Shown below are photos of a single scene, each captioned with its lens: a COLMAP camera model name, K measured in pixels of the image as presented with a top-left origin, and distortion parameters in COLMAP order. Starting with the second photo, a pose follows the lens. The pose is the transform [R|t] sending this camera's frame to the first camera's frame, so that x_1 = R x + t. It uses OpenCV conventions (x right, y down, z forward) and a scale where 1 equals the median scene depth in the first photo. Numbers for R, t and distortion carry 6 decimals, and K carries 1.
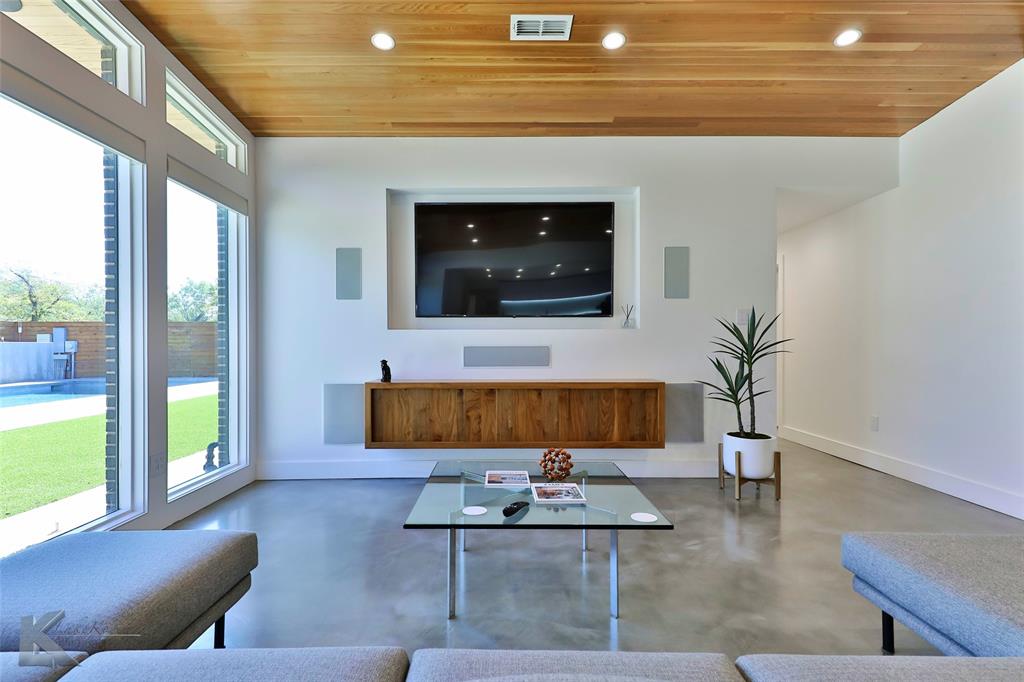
lens RADIAL K [[488.4, 0, 499.7], [0, 488.4, 349.3], [0, 0, 1]] dist [0.016994, -0.000115]
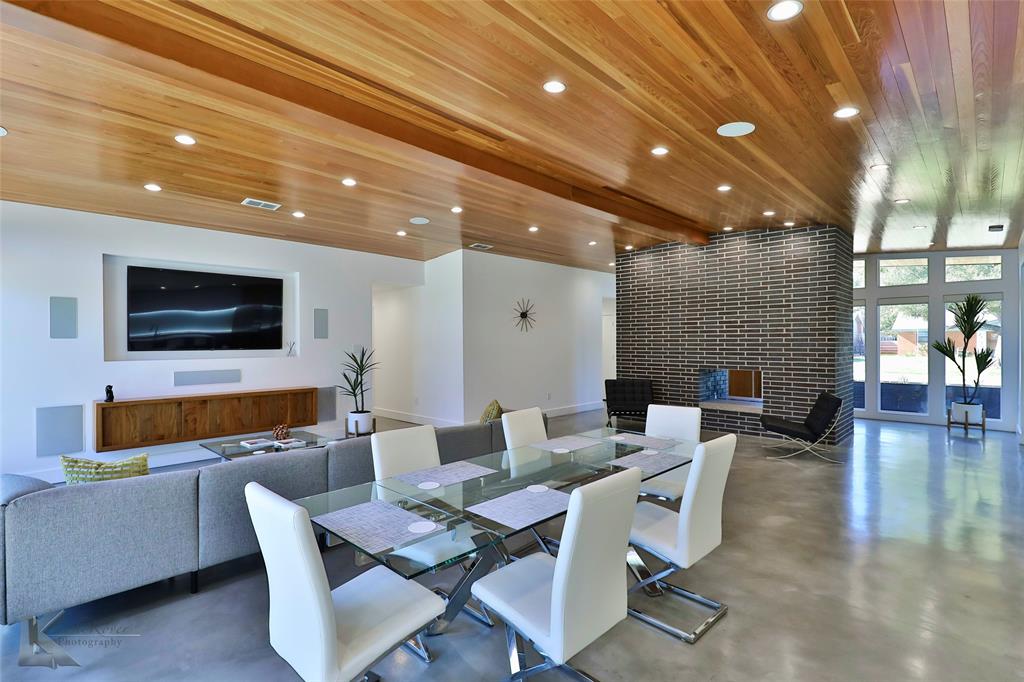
lens RADIAL K [[484.6, 0, 512.0], [0, 484.6, 341.0], [0, 0, 1]] dist [0.000930, -0.000281]
pose [[0.695011, 0.000370, 0.718999, -0.428720], [0.014356, 0.999793, -0.014392, -0.065228], [-0.718855, 0.020325, 0.694863, -0.723078]]
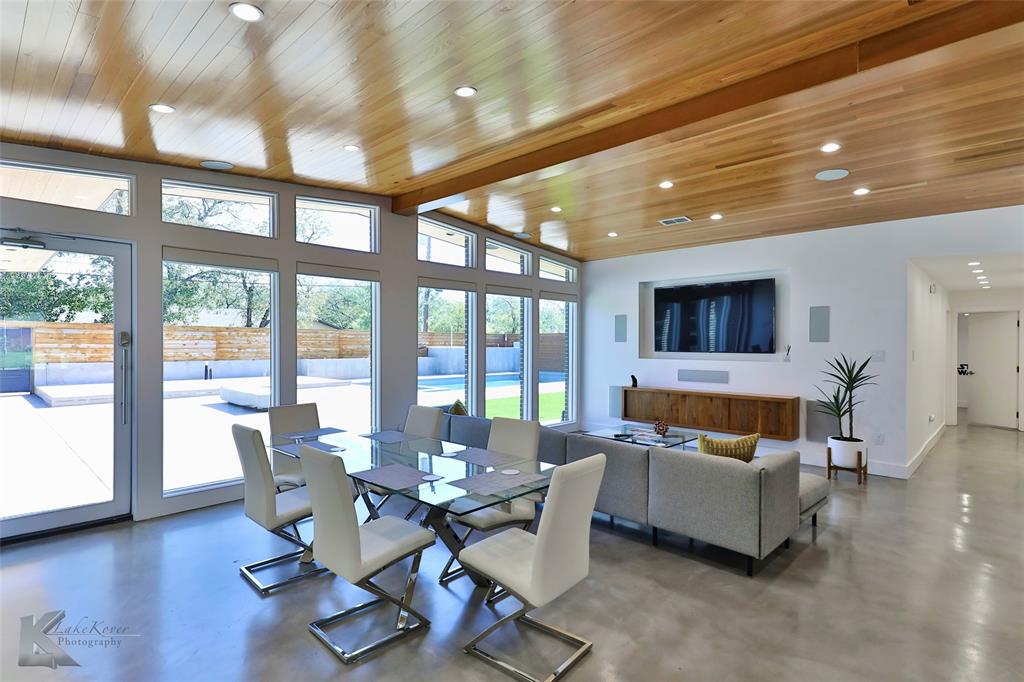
lens RADIAL K [[500.1, 0, 512.0], [0, 500.1, 341.0], [0, 0, 1]] dist [0.000457, 0.000063]
pose [[0.723774, 0.000946, -0.690037, 0.773615], [-0.010728, 0.999894, -0.009881, -0.088303], [0.689954, 0.014554, 0.723707, -0.741456]]
